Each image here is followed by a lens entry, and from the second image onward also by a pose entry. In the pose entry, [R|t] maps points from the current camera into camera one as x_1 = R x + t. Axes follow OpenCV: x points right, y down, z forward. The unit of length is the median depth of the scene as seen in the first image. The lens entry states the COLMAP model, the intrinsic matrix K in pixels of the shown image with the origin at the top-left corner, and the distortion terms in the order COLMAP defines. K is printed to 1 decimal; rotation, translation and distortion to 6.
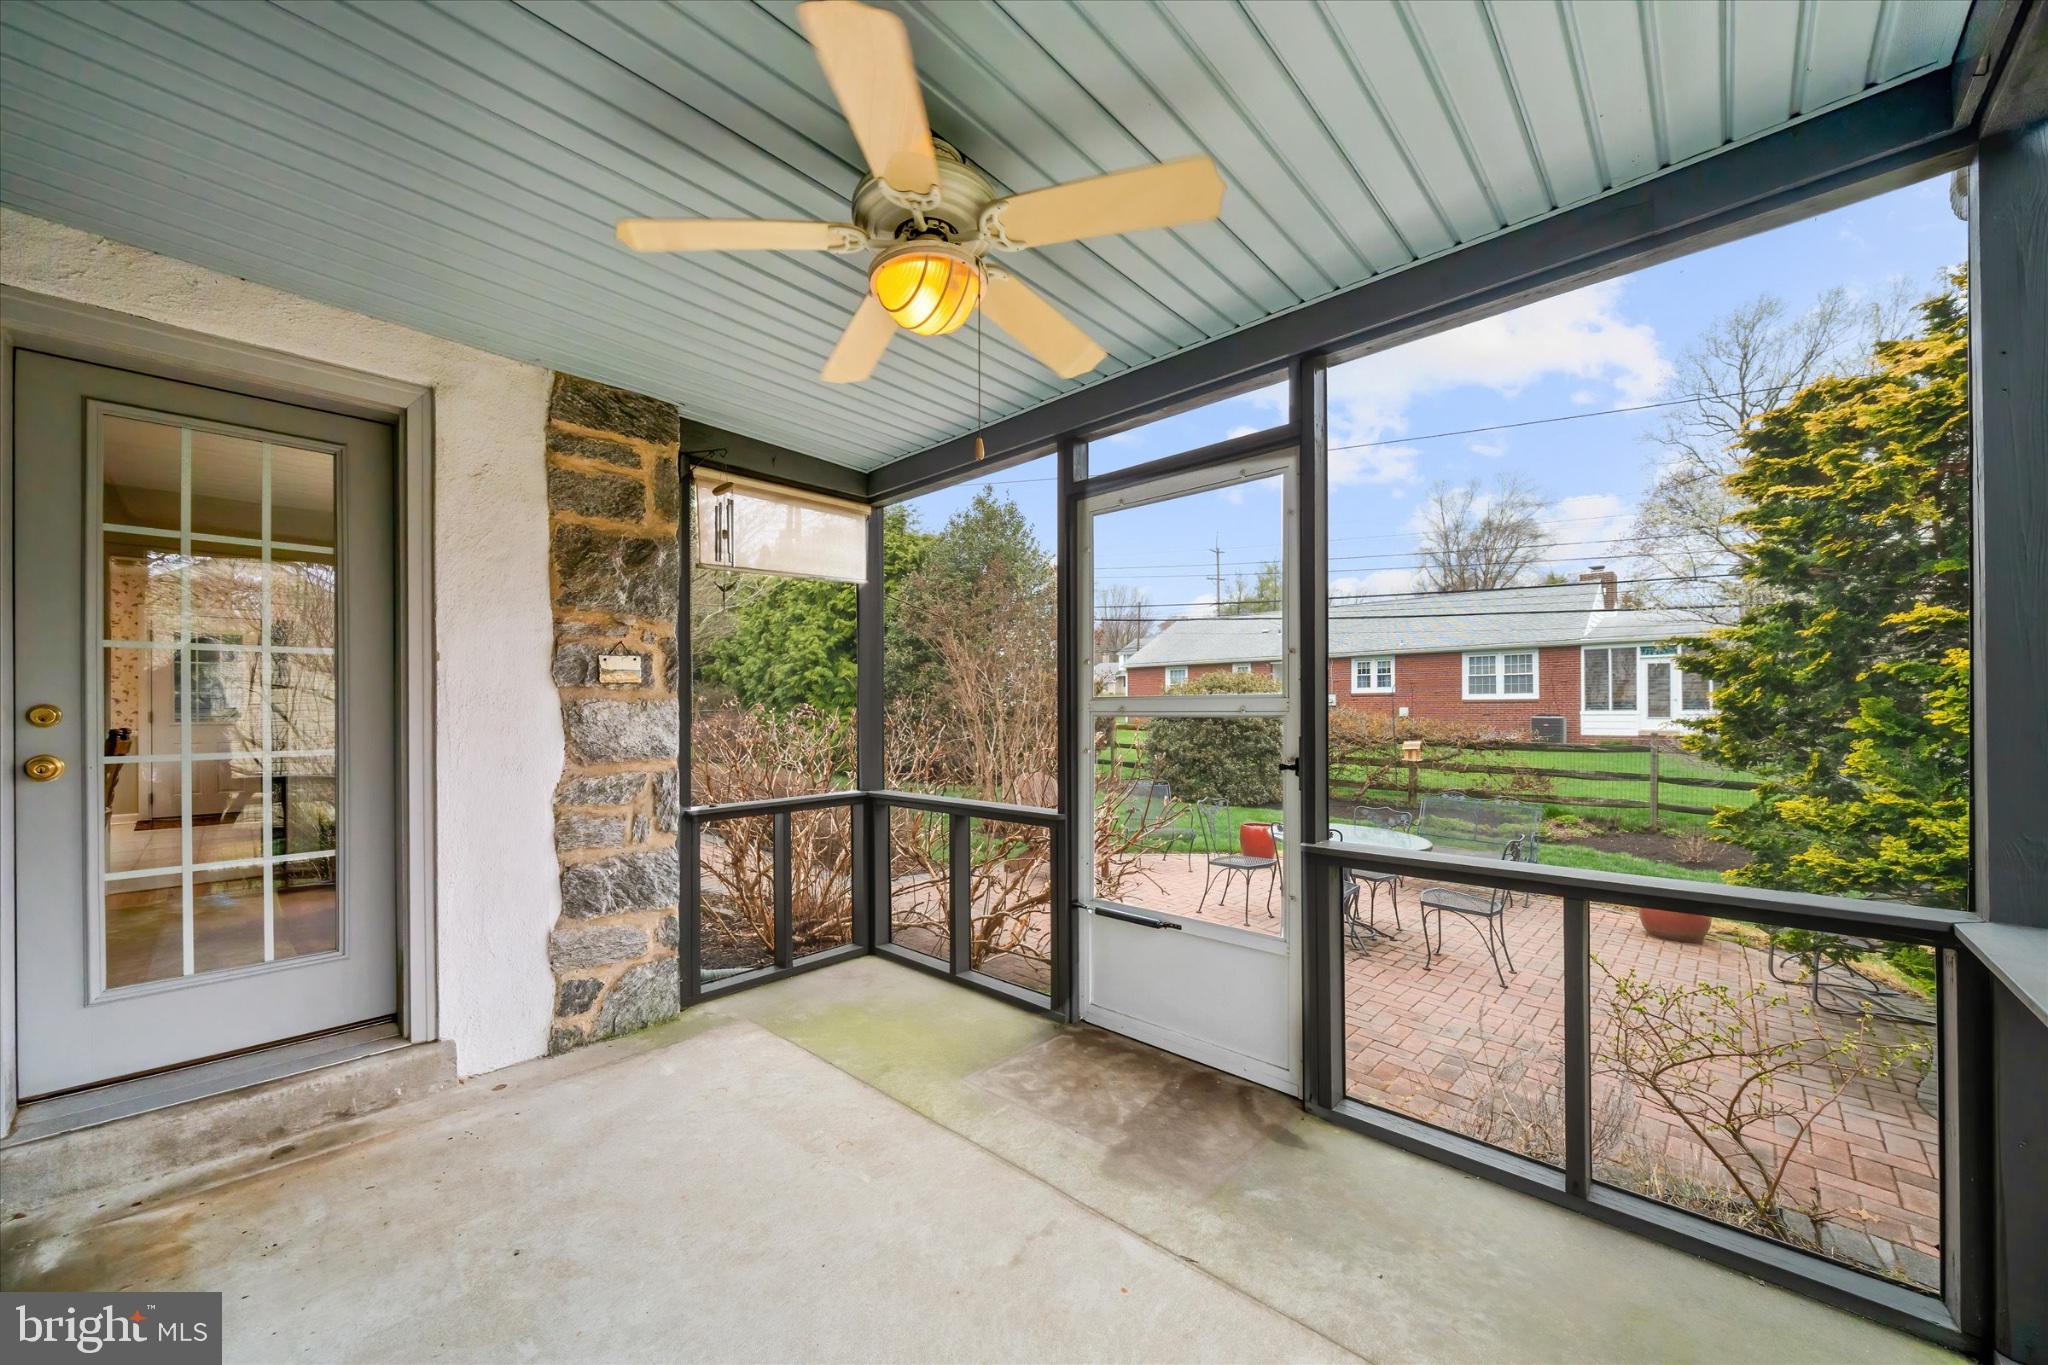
lens RADIAL K [[752.4, 0, 1018.3], [0, 752.4, 711.8], [0, 0, 1]] dist [0.000243, 0.000012]
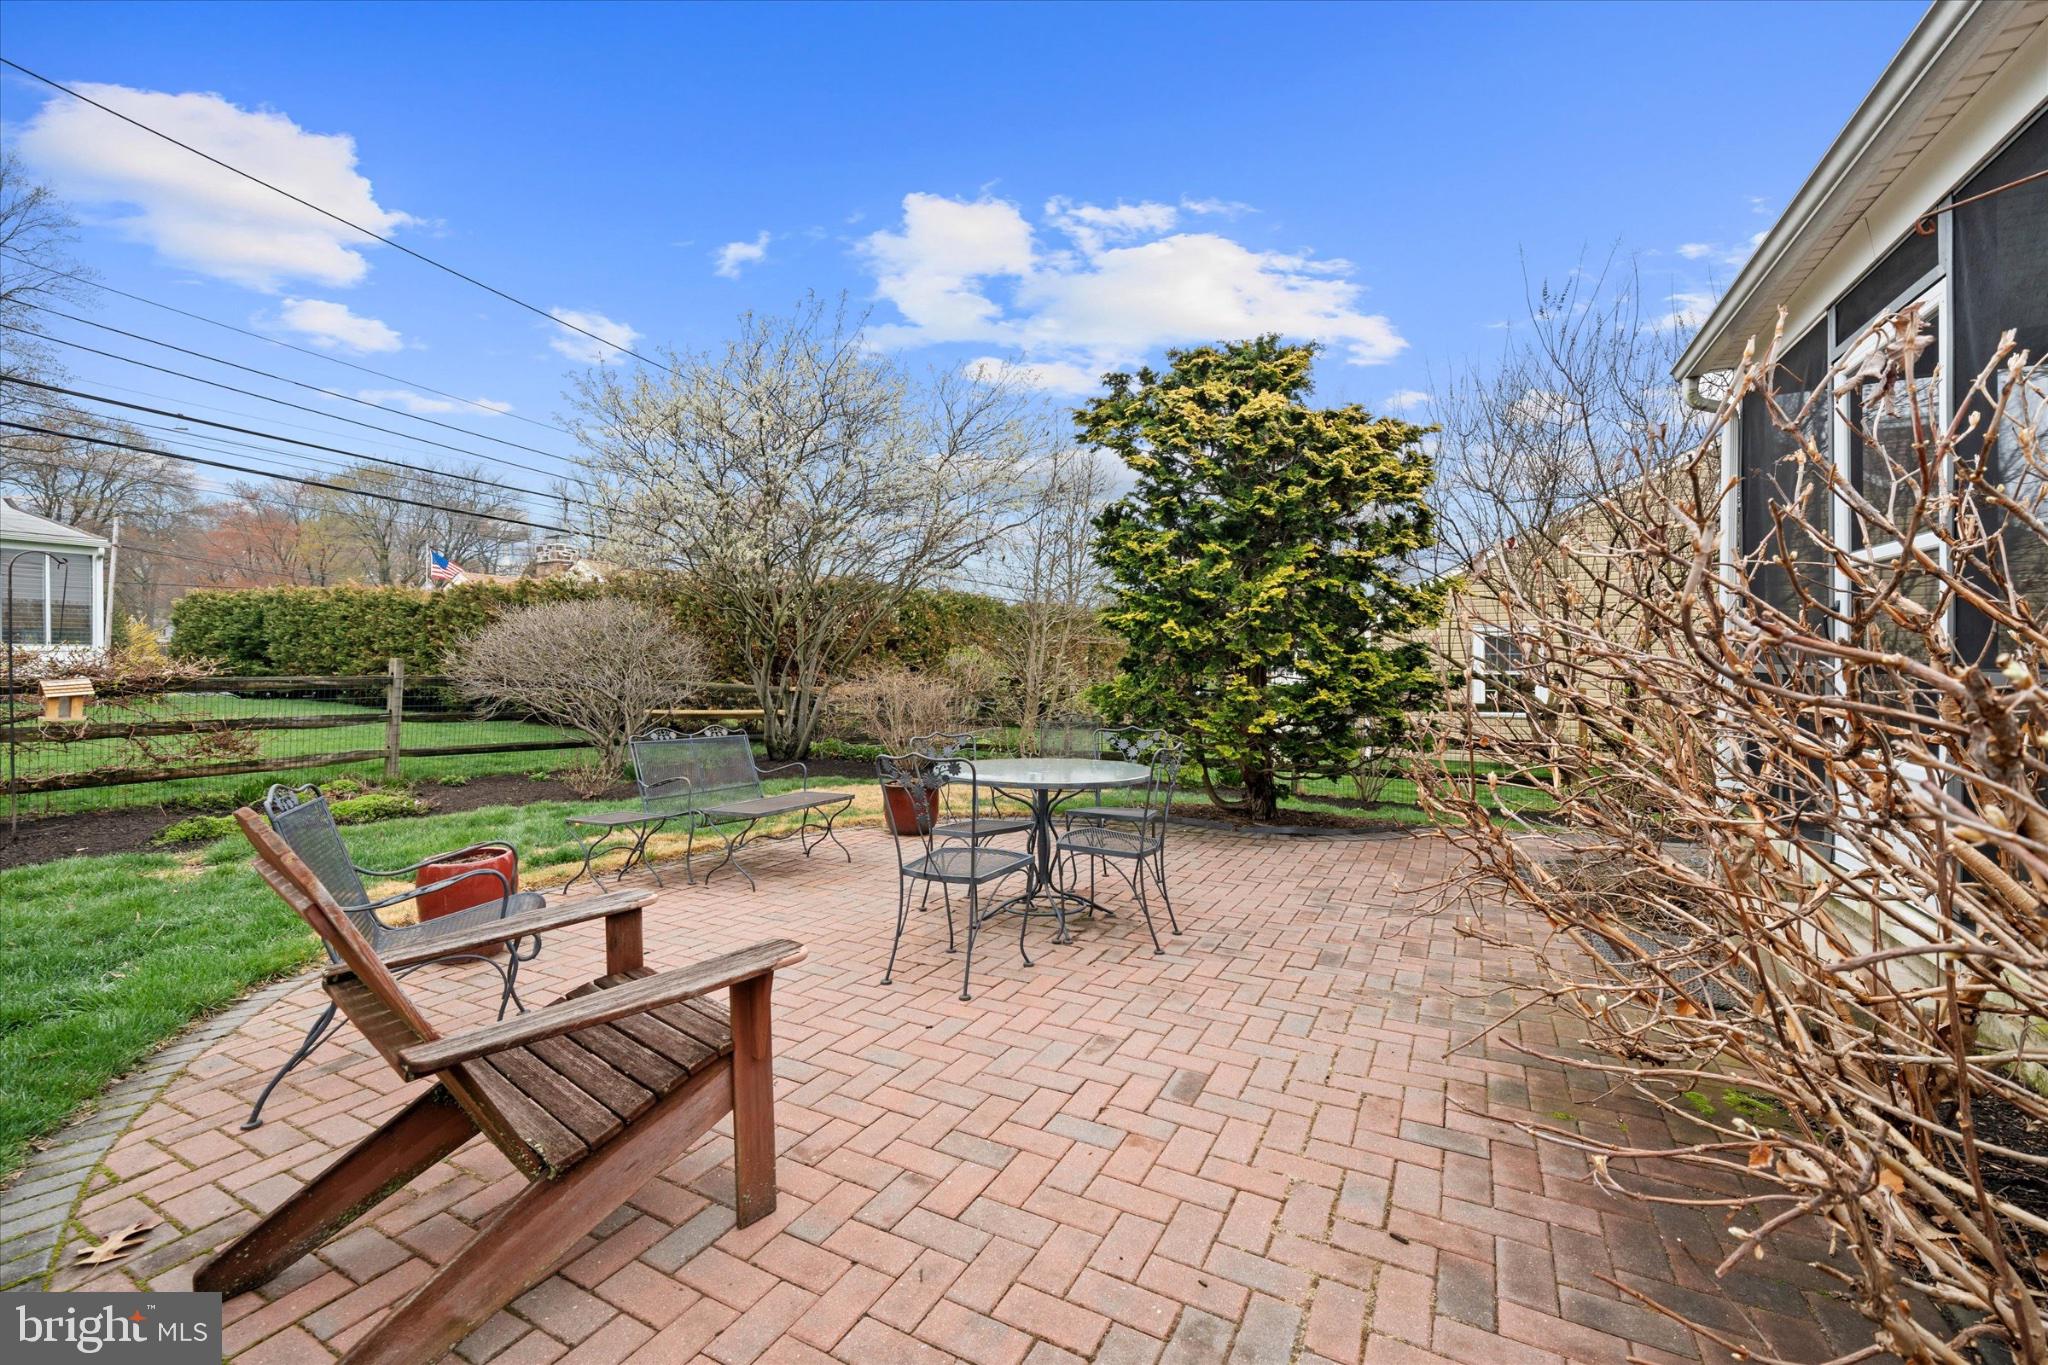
lens RADIAL K [[832.9, 0, 1020.1], [0, 832.9, 669.0], [0, 0, 1]] dist [-0.011456, -0.000086]
pose [[-0.259356, -0.008766, 0.965742, -0.115507], [0.006254, 0.999923, 0.010756, 0.027987], [-0.965761, 0.008830, -0.259281, 0.501350]]
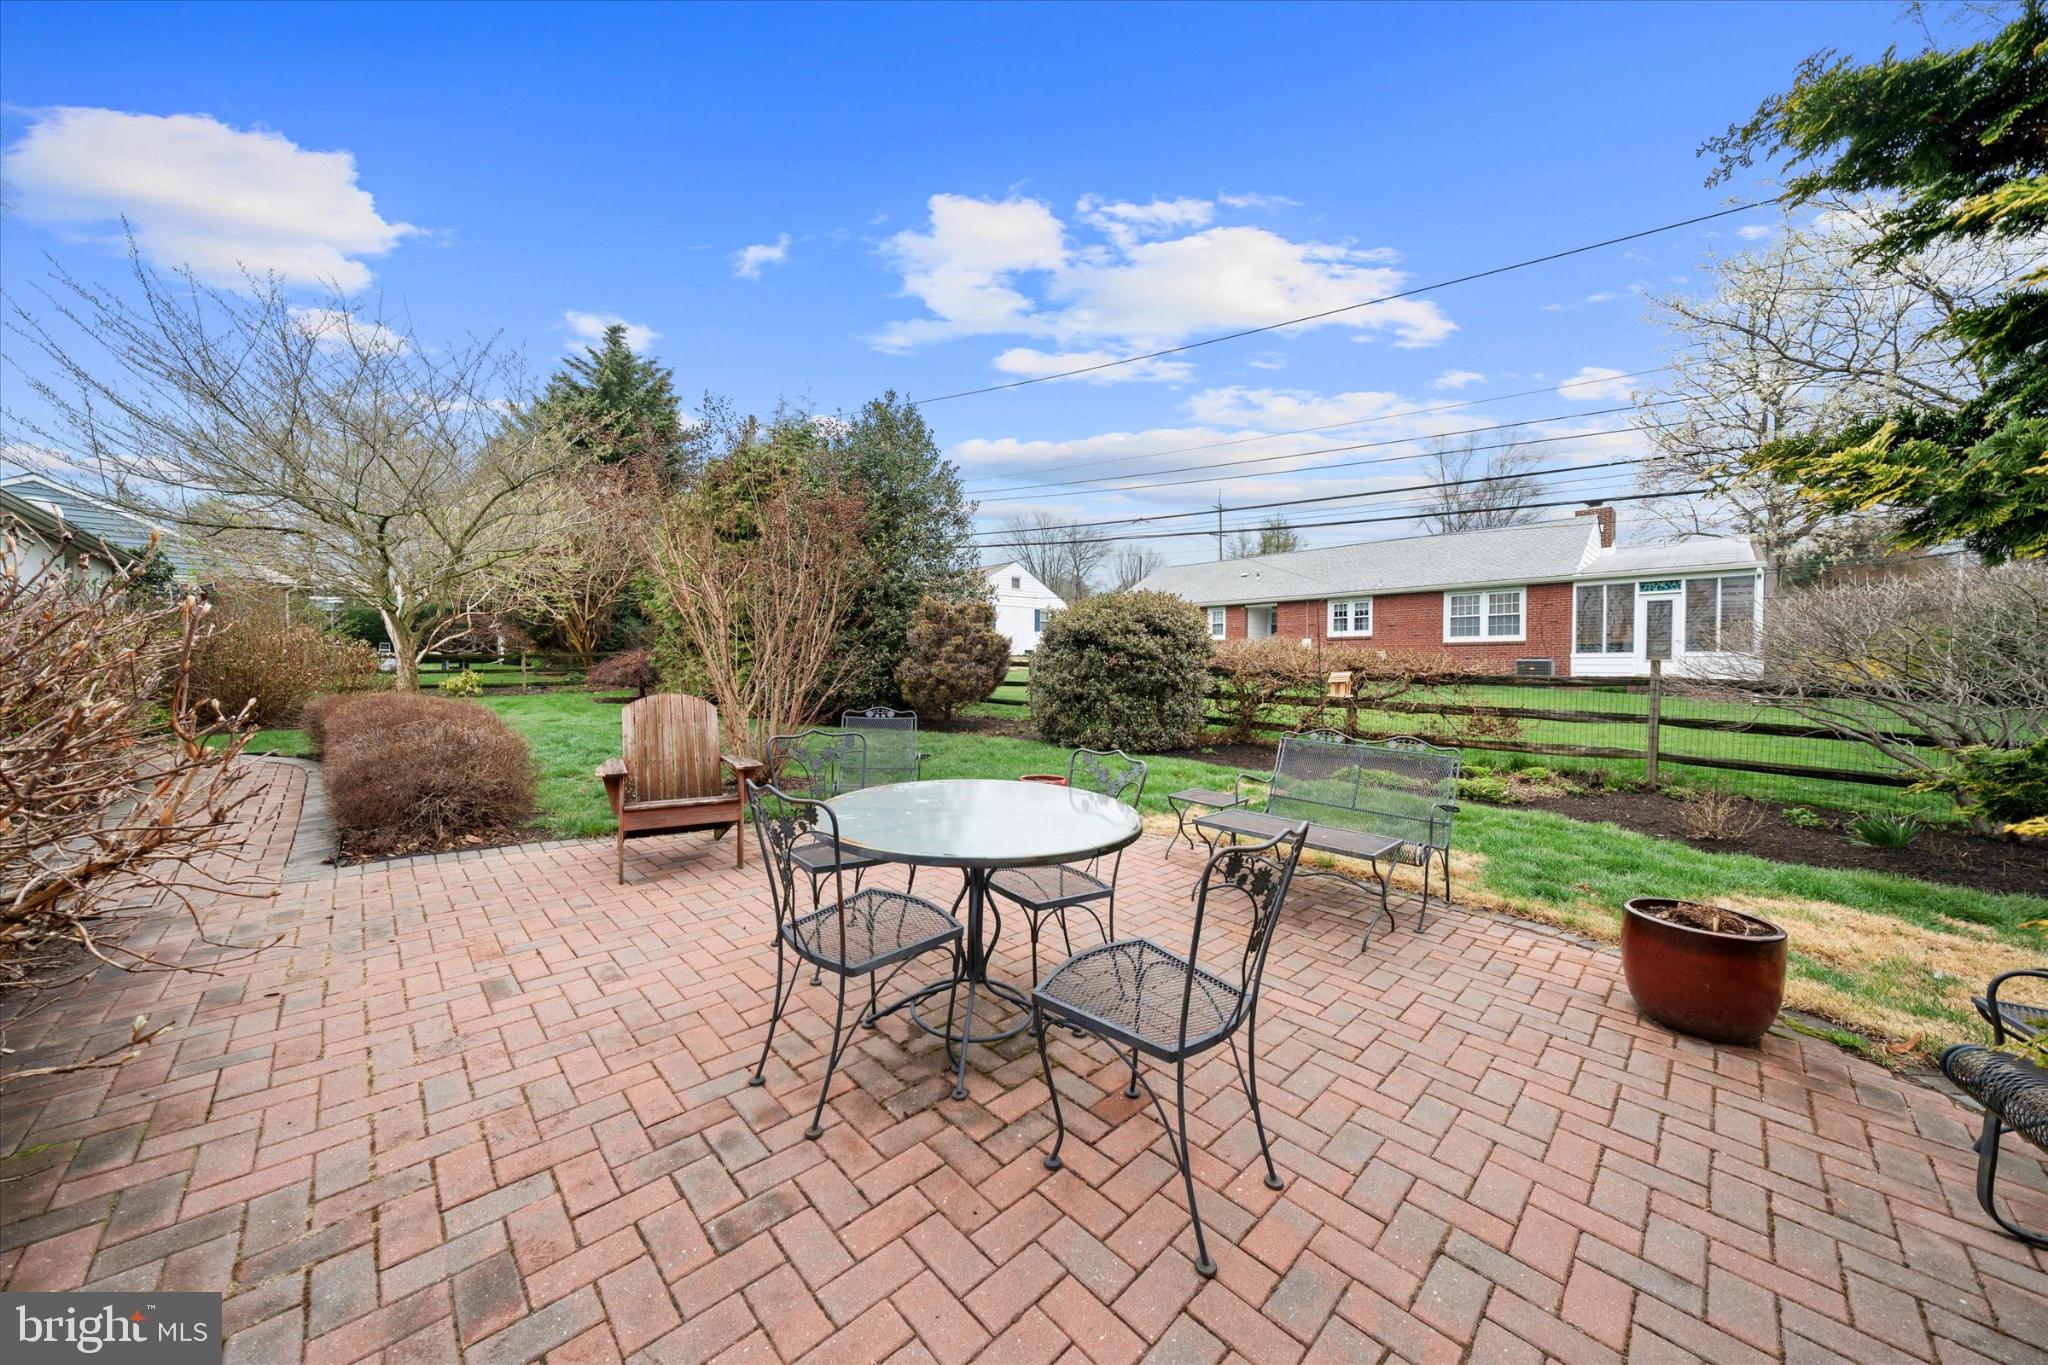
lens RADIAL K [[690.2, 0, 1025.0], [0, 690.2, 683.8], [0, 0, 1]] dist [-0.006972, -0.000042]
pose [[0.999277, 0.005338, -0.037642, 0.198963], [-0.004417, 0.999690, 0.024498, 0.031809], [0.037761, -0.024314, 0.998991, 0.240006]]
